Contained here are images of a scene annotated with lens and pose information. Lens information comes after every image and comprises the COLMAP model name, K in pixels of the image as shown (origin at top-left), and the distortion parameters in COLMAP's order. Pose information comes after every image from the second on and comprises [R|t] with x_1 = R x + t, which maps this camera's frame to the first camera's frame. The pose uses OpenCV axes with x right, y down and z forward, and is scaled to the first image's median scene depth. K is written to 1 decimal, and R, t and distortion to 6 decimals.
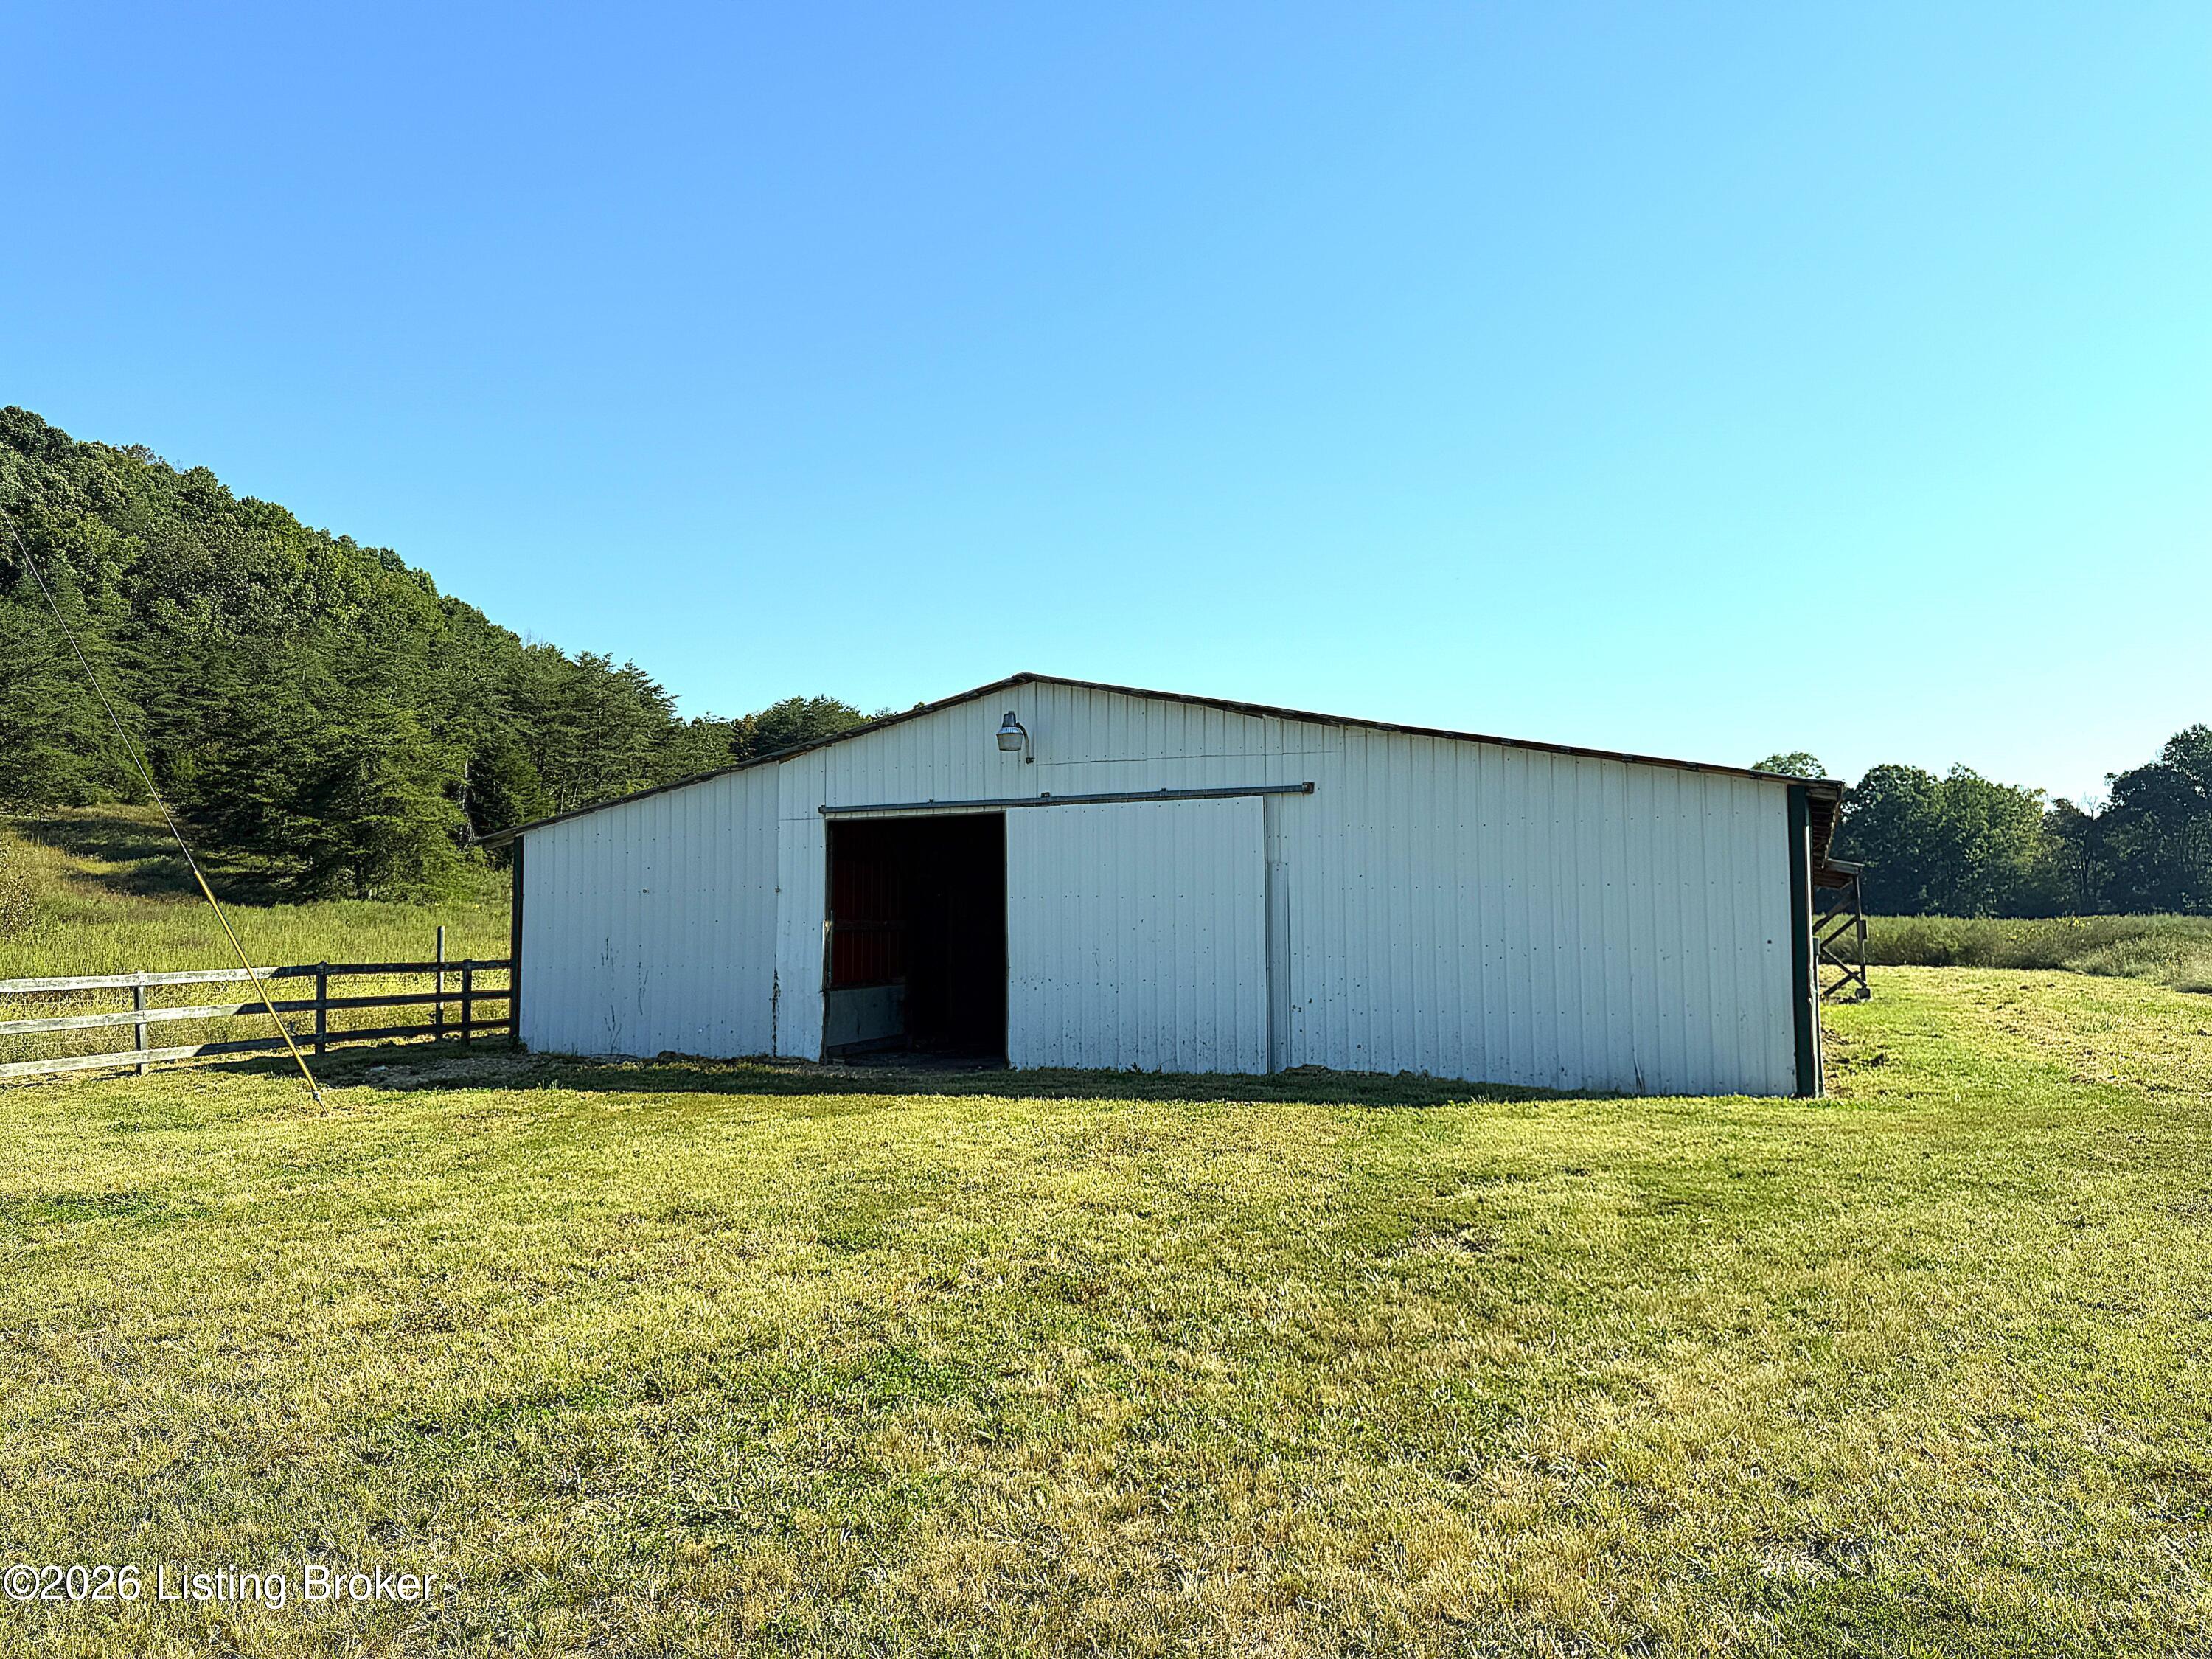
lens RADIAL K [[1596.8, 0, 1107.0], [0, 1596.8, 827.2], [0, 0, 1]] dist [0.080729, -0.080404]
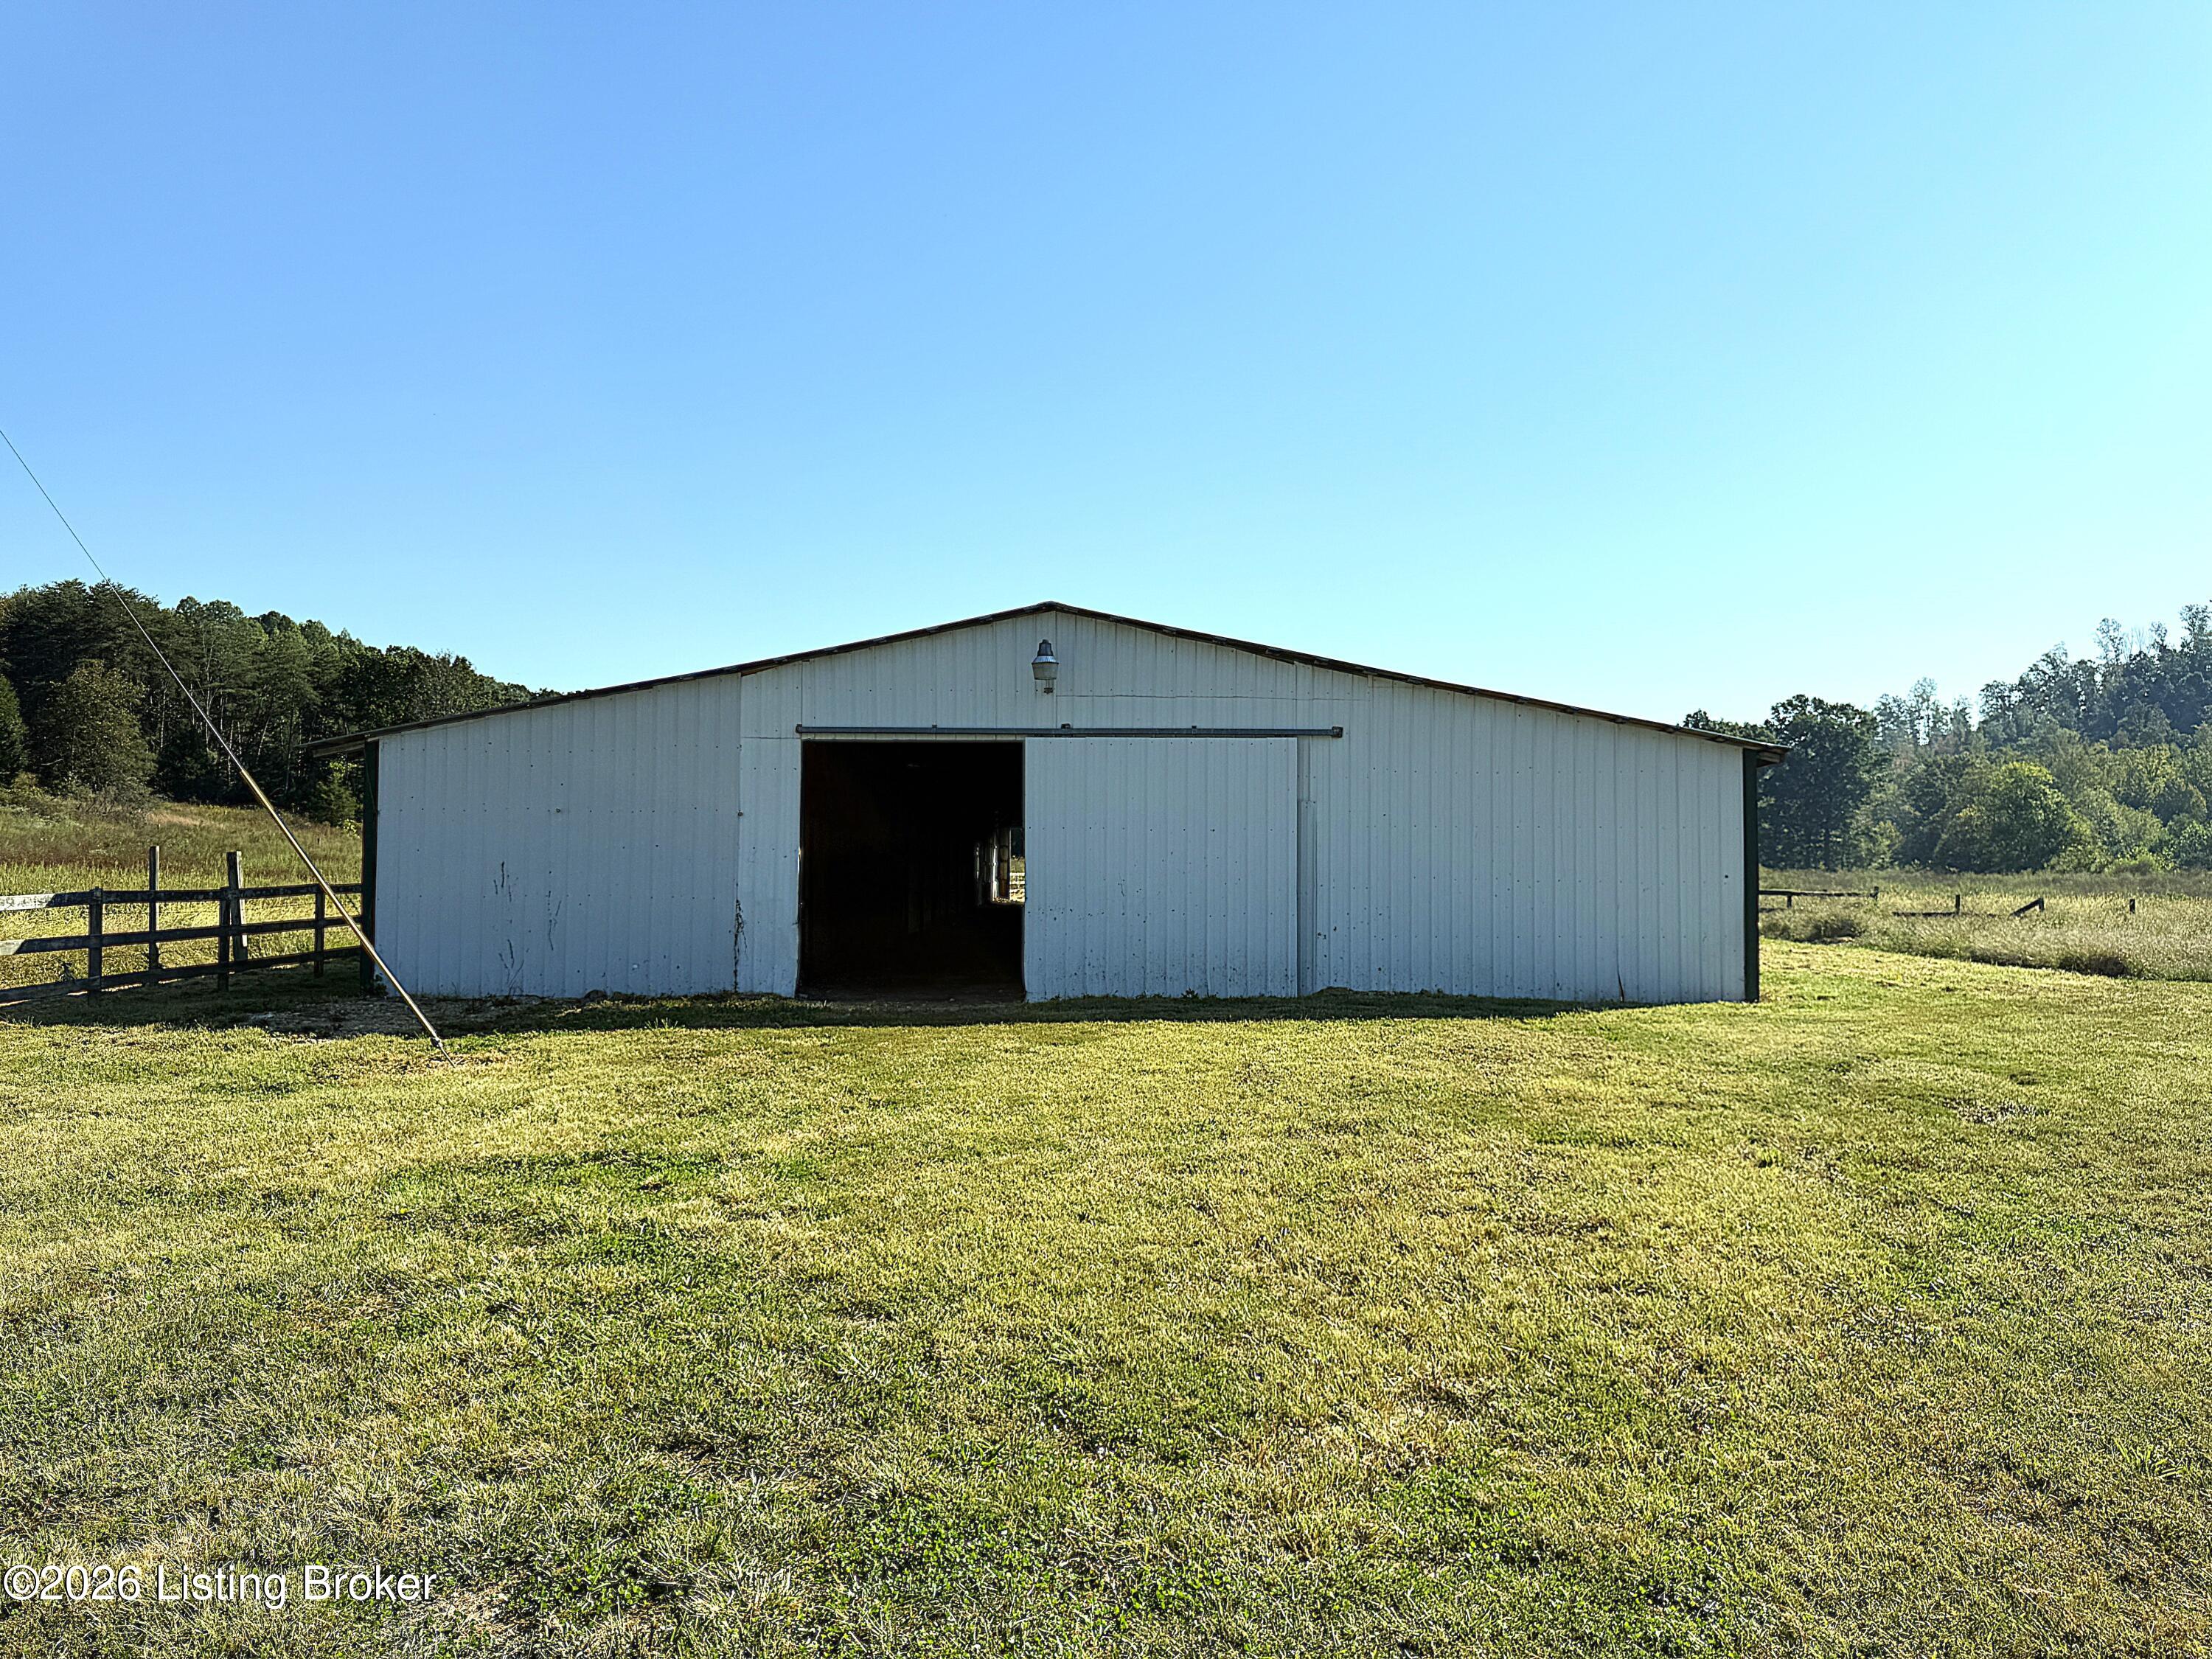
lens RADIAL K [[1596.8, 0, 1113.5], [0, 1596.8, 833.5], [0, 0, 1]] dist [0.080729, -0.080404]
pose [[0.904888, 0.021192, 0.425123, -0.435411], [-0.038174, 0.998775, 0.031468, 0.014347], [-0.423935, -0.044704, 0.904588, 0.077071]]
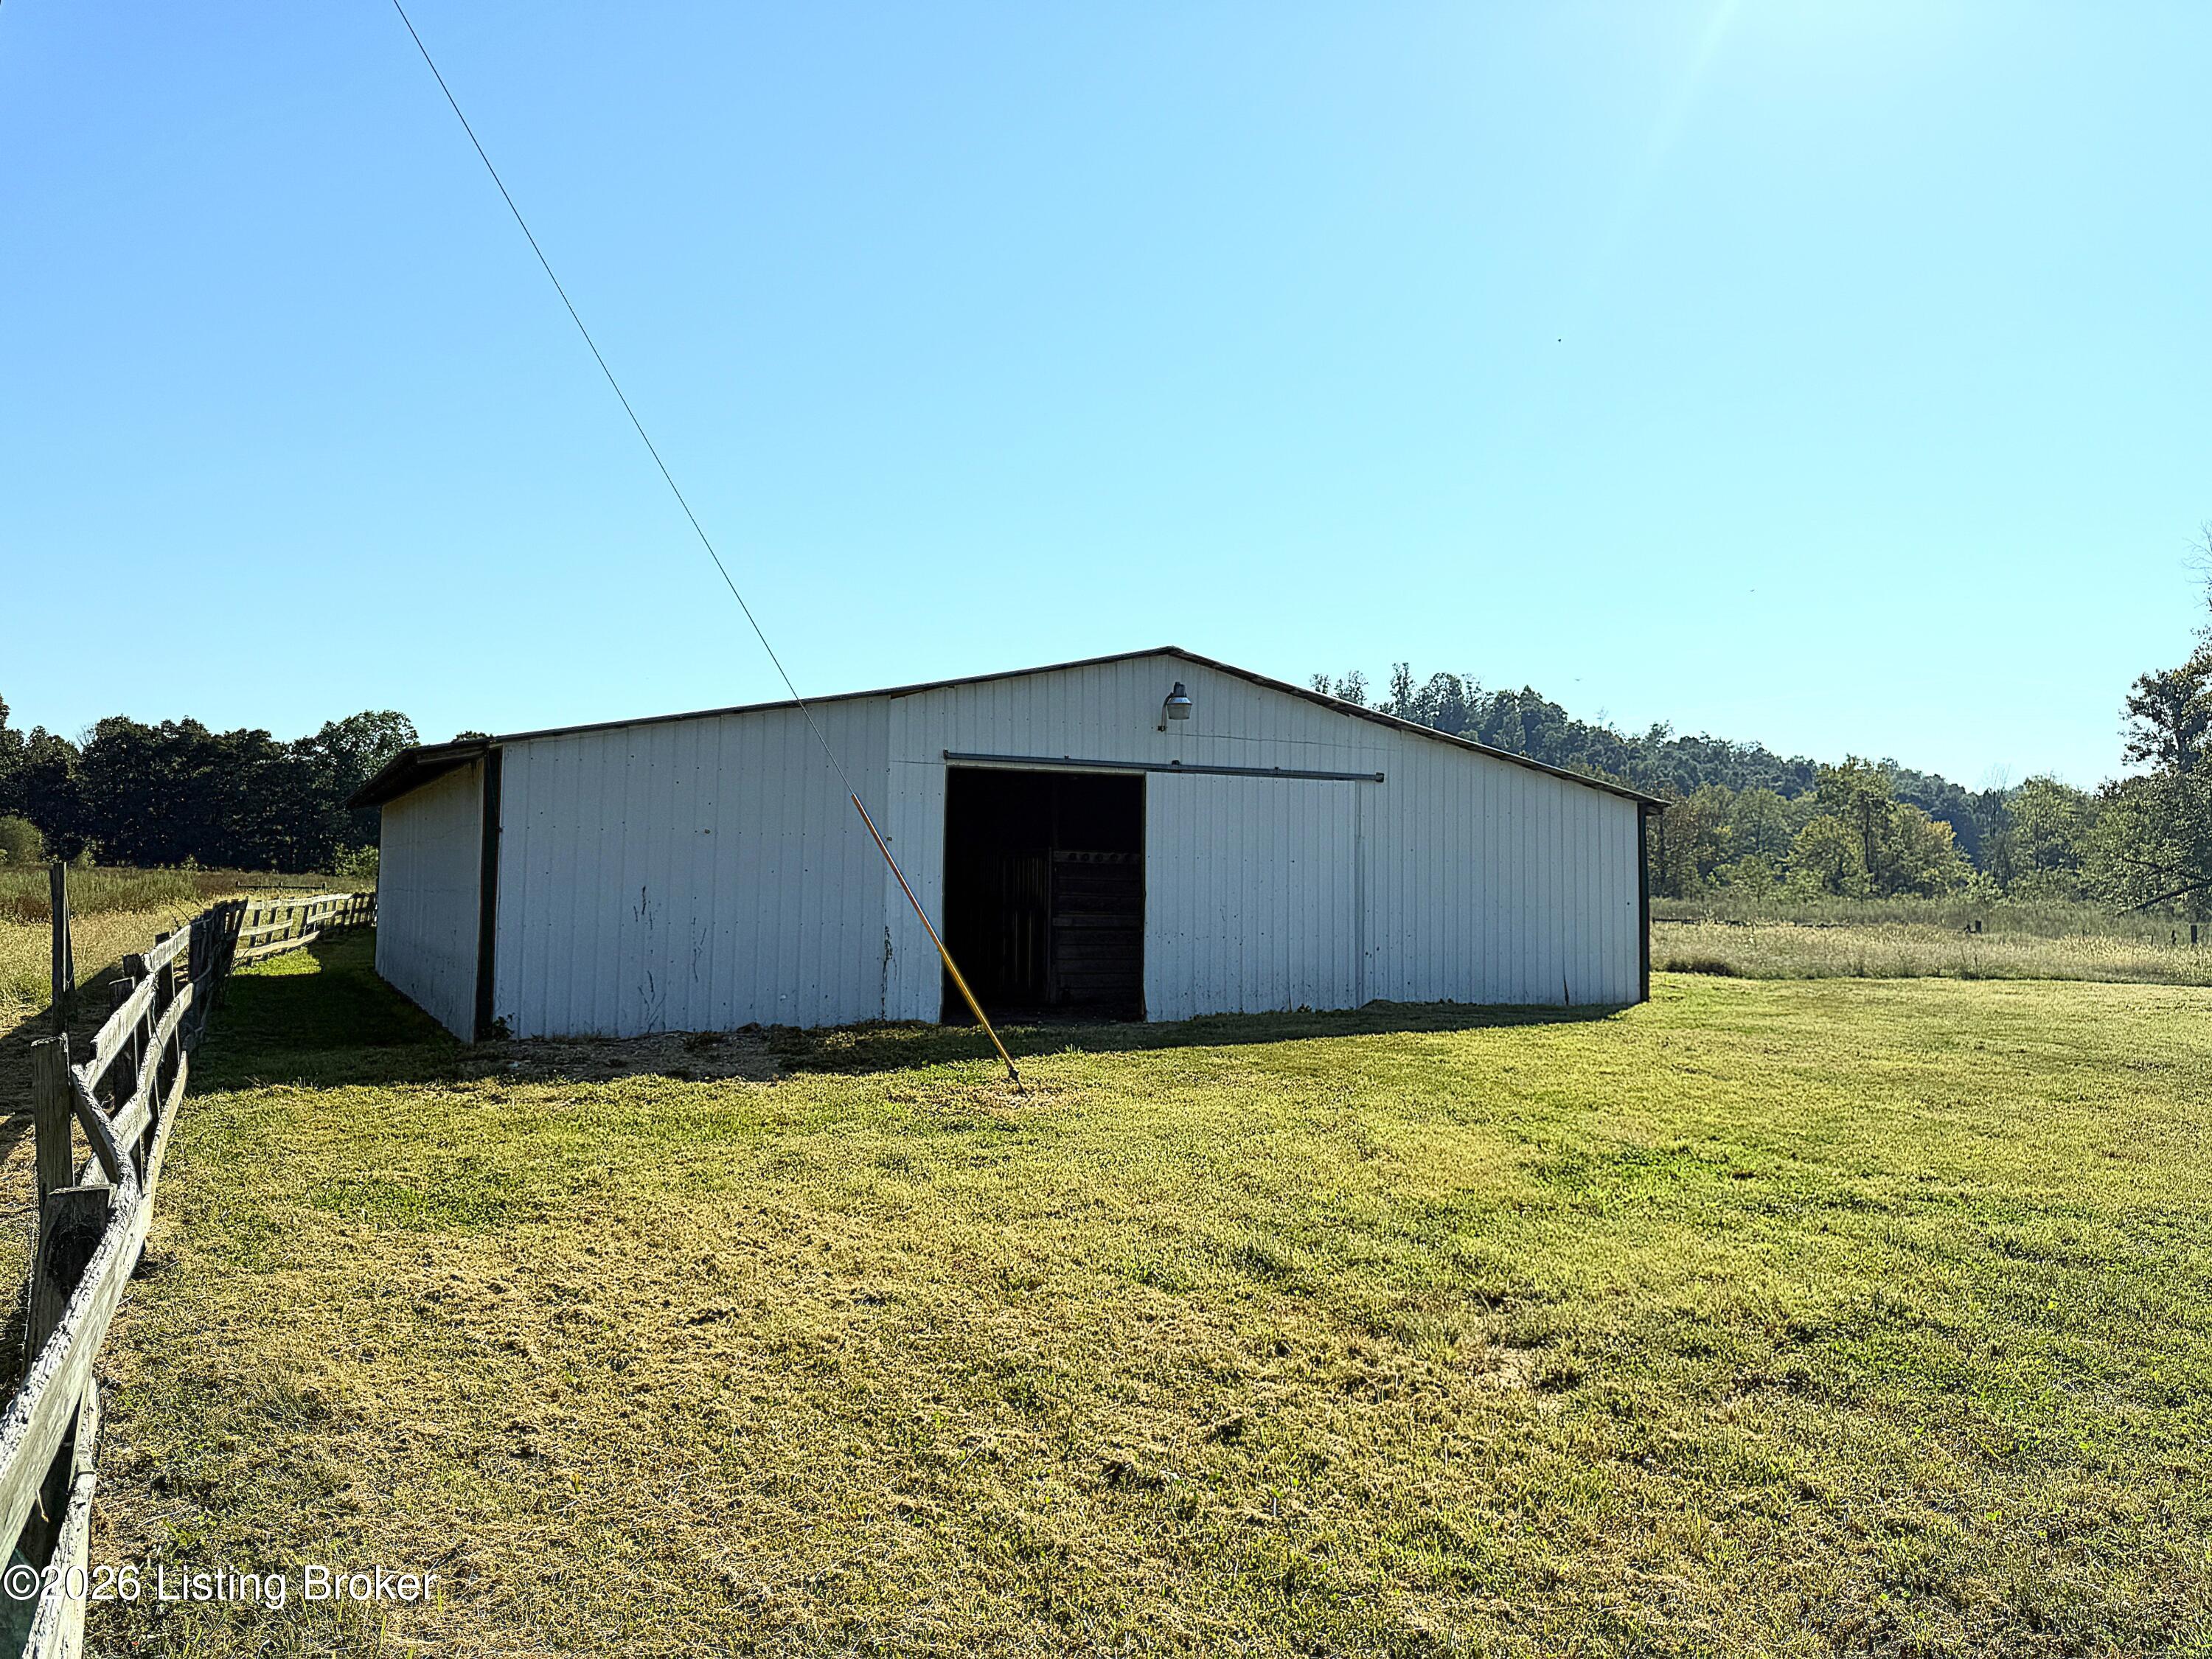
lens RADIAL K [[1596.8, 0, 1107.4], [0, 1596.8, 825.0], [0, 0, 1]] dist [0.080729, -0.080404]
pose [[0.611401, 0.046344, 0.789963, -0.913008], [-0.065010, 0.997851, -0.008225, 0.033604], [-0.788646, -0.046327, 0.613099, 0.374230]]
